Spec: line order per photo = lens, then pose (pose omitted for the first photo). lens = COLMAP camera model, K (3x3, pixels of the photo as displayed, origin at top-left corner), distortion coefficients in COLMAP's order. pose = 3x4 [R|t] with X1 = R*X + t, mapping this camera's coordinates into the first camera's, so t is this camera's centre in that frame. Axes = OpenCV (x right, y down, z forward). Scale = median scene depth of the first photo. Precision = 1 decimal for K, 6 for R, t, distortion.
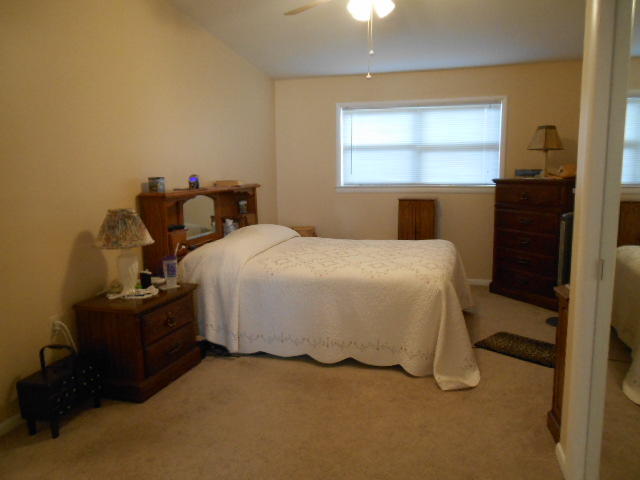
lens RADIAL K [[502.9, 0, 319.2], [0, 502.9, 239.5], [0, 0, 1]] dist [-0.019778, 0.012168]
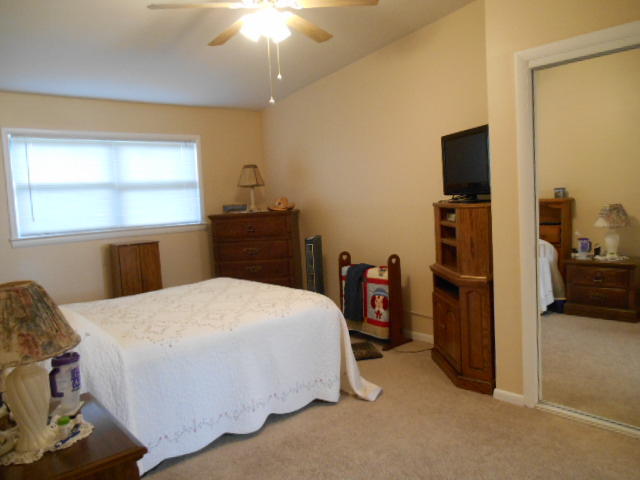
lens RADIAL K [[502.9, 0, 316.6], [0, 502.9, 242.2], [0, 0, 1]] dist [-0.019778, 0.012168]
pose [[0.538004, -0.091736, 0.837935, -0.371580], [0.169072, 0.985603, -0.000652, -0.028112], [-0.825812, 0.142023, 0.545769, 0.257766]]
